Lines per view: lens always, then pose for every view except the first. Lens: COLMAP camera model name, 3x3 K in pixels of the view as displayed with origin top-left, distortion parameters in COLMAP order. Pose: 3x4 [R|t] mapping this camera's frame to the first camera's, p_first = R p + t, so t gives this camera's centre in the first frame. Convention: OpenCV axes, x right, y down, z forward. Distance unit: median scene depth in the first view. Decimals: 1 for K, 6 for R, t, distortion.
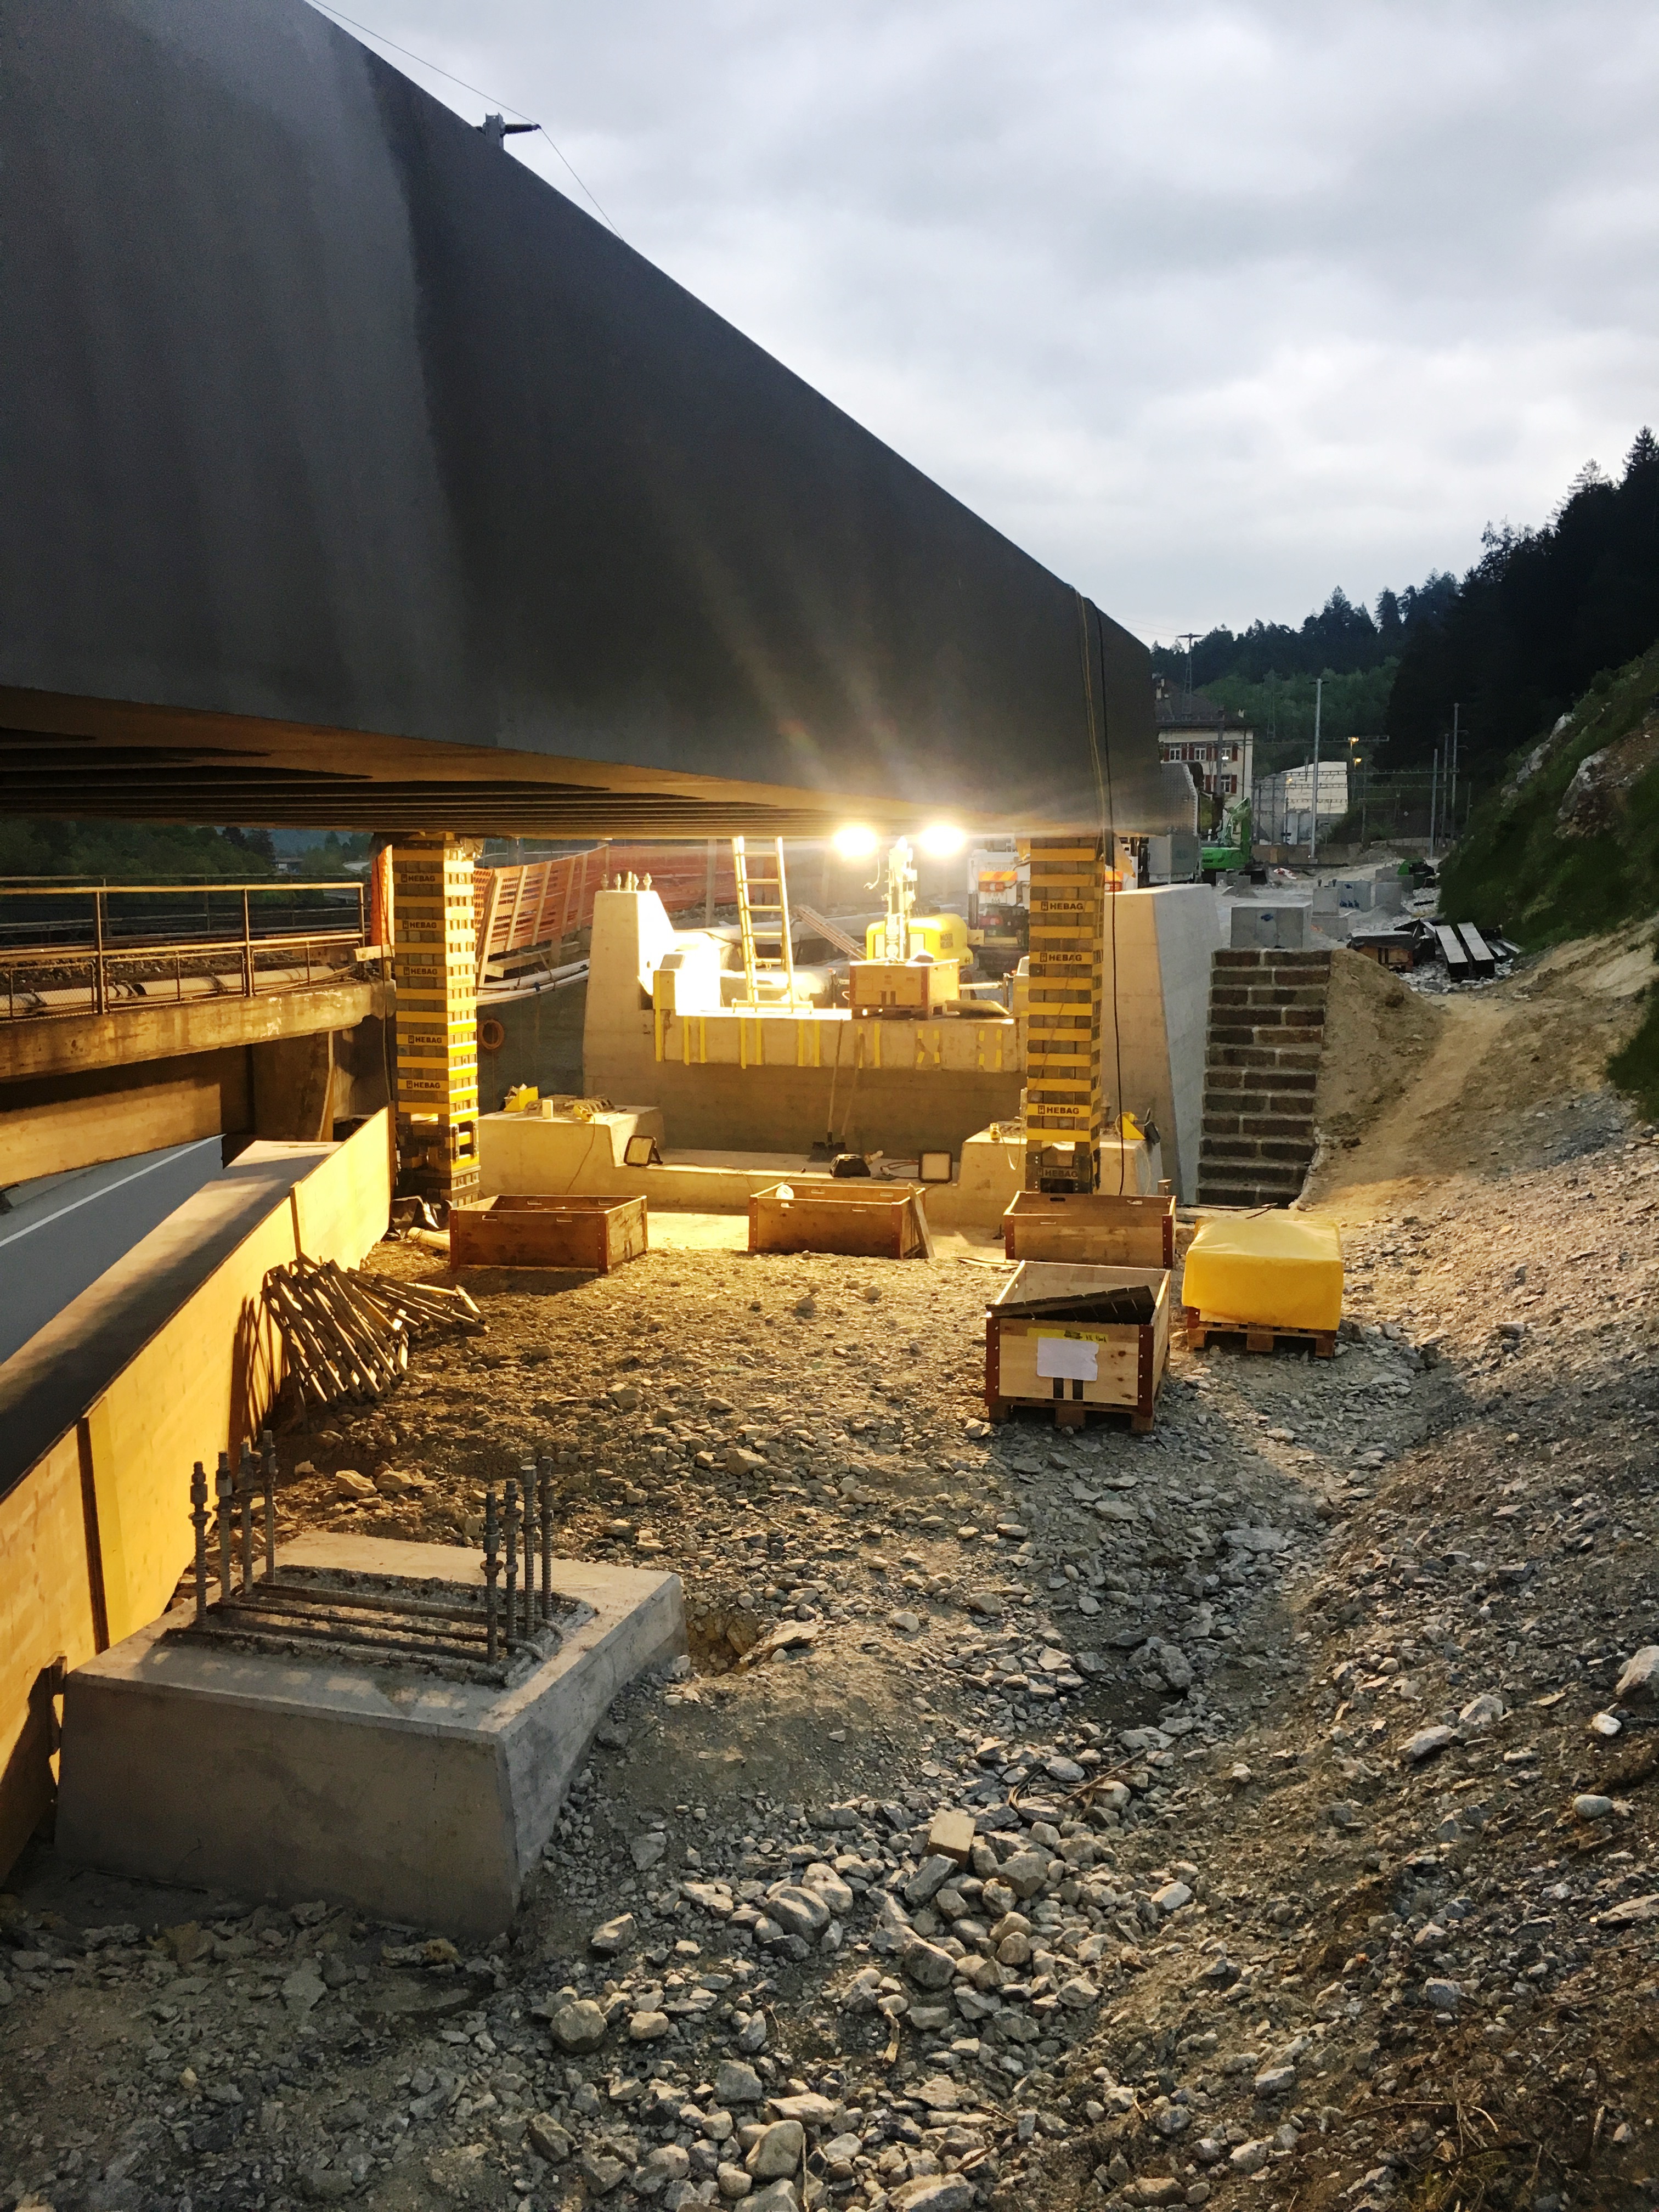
lens RADIAL K [[1881.0, 0, 829.5], [0, 1881.0, 1106.0], [0, 0, 1]] dist [0.075063, -0.007534]
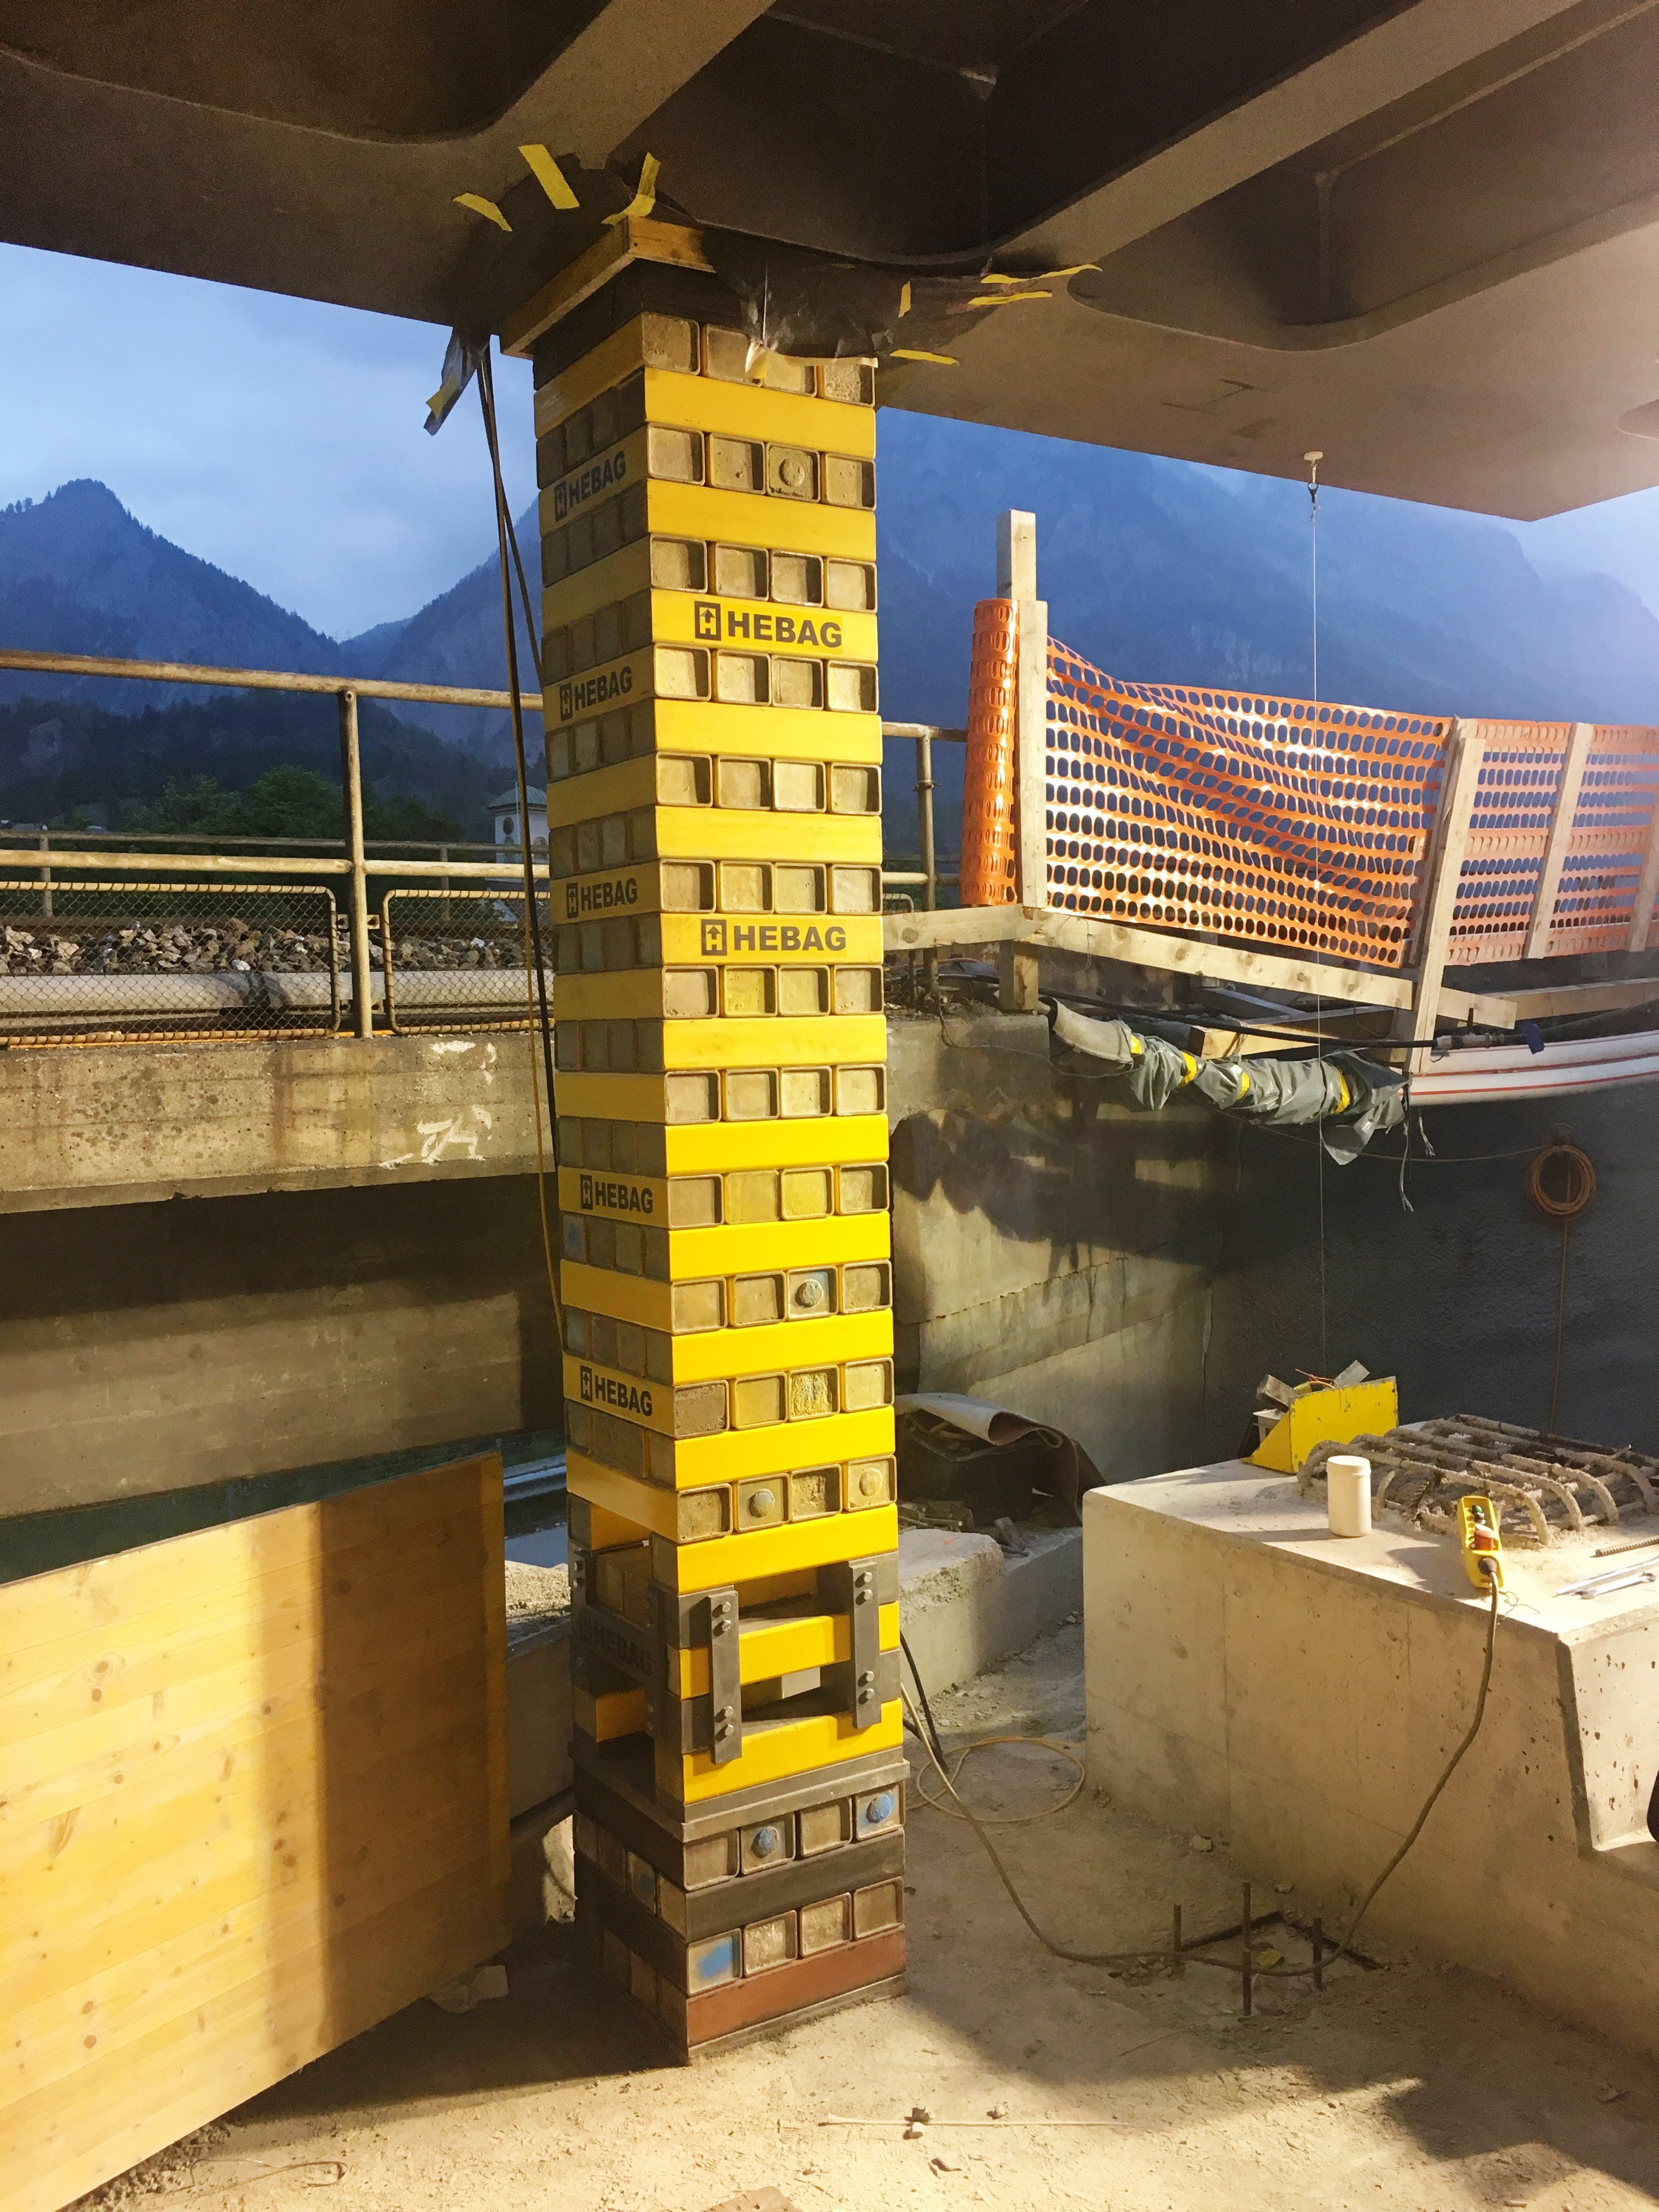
lens RADIAL K [[1881.0, 0, 829.5], [0, 1881.0, 1106.0], [0, 0, 1]] dist [0.075063, -0.007534]
pose [[0.768857, 0.010182, -0.639340, -0.048339], [-0.056379, 0.997058, -0.051922, -0.034712], [0.636930, 0.075966, 0.767170, 0.818164]]
